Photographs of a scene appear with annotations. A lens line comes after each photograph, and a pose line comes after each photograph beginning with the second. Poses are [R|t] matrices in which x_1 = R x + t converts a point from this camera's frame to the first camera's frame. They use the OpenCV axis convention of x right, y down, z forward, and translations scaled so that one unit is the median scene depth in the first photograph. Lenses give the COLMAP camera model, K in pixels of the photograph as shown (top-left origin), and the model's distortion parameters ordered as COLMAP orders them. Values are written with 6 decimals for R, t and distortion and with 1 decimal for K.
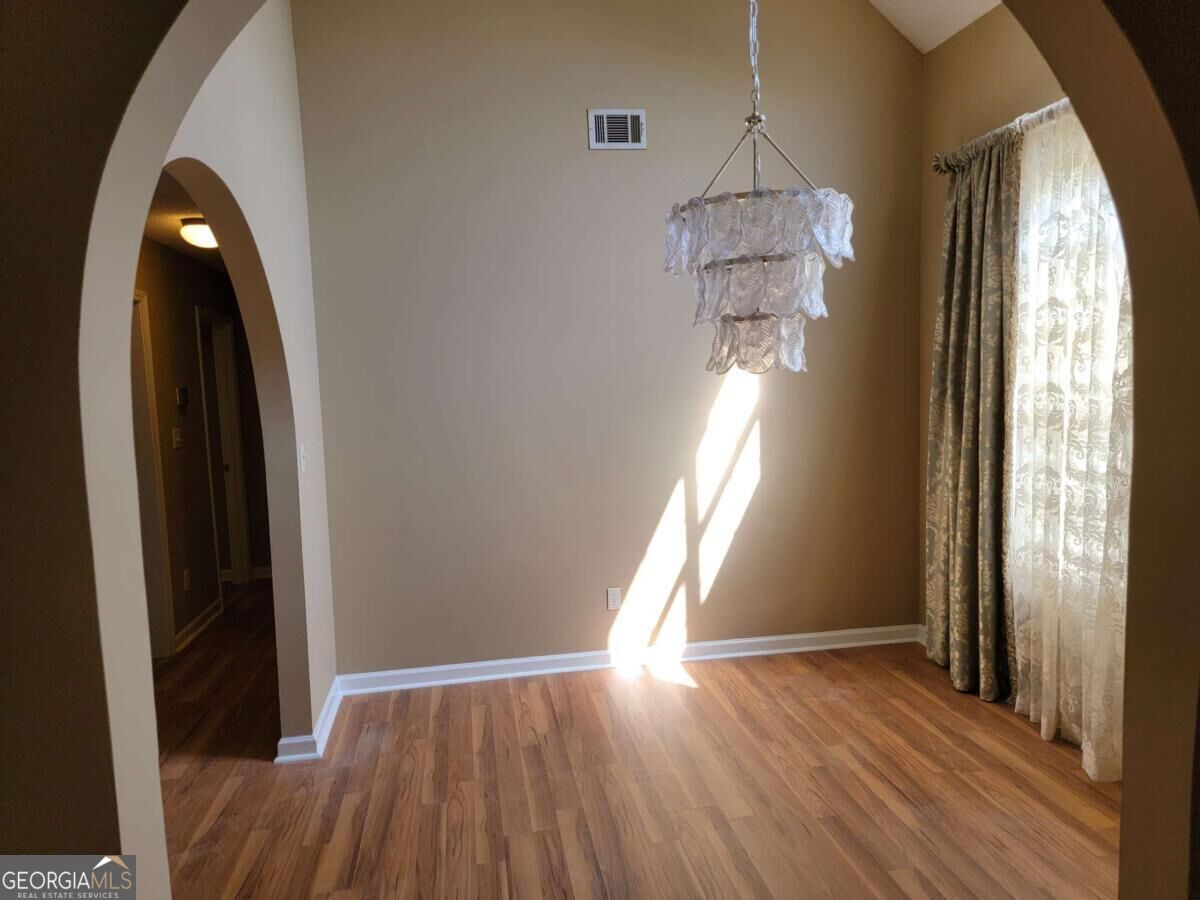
lens RADIAL K [[828.2, 0, 600.0], [0, 828.2, 450.0], [0, 0, 1]] dist [0.068112, -0.061686]
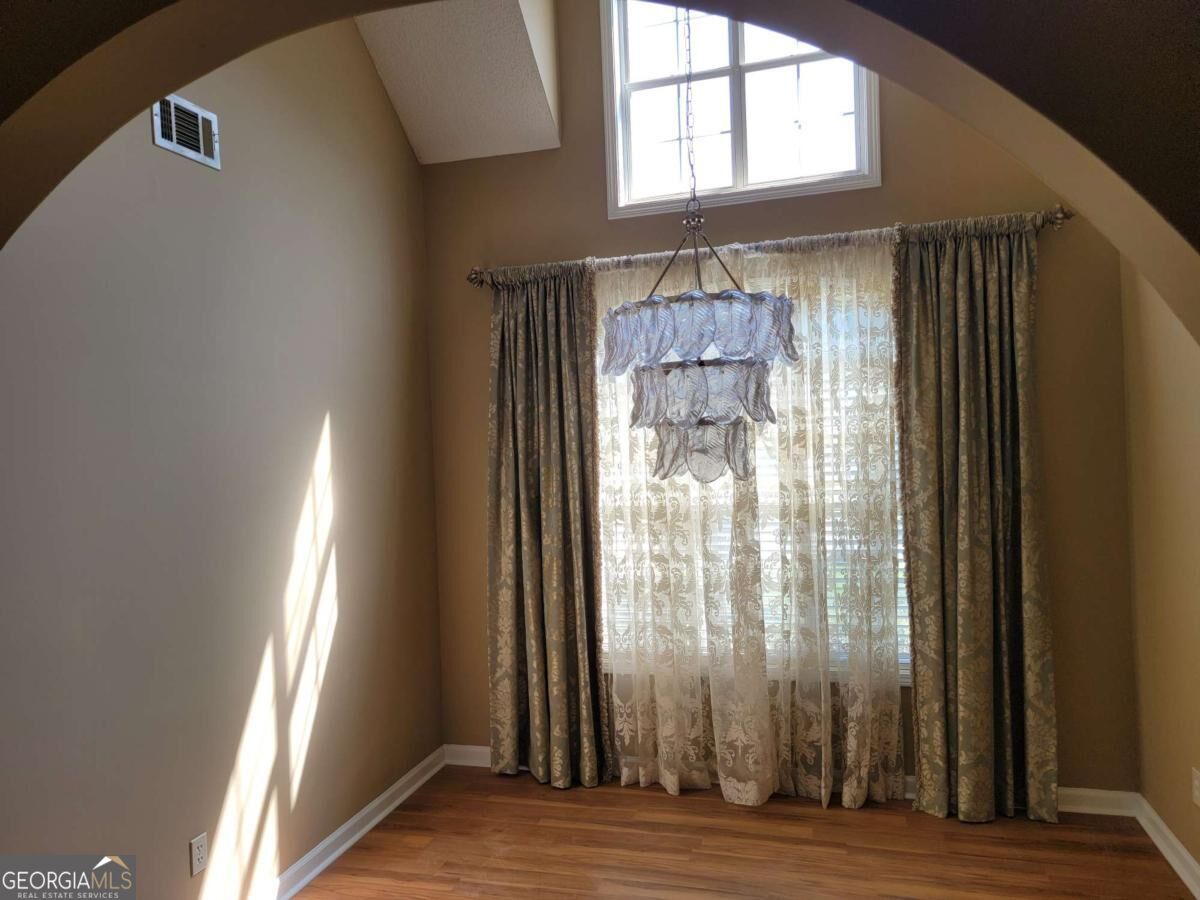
lens RADIAL K [[828.2, 0, 600.0], [0, 828.2, 450.0], [0, 0, 1]] dist [0.068112, -0.061686]
pose [[0.436331, 0.007274, 0.899757, -0.475776], [0.107633, 0.992365, -0.060219, -0.055878], [-0.893326, 0.123119, 0.432216, 0.477255]]
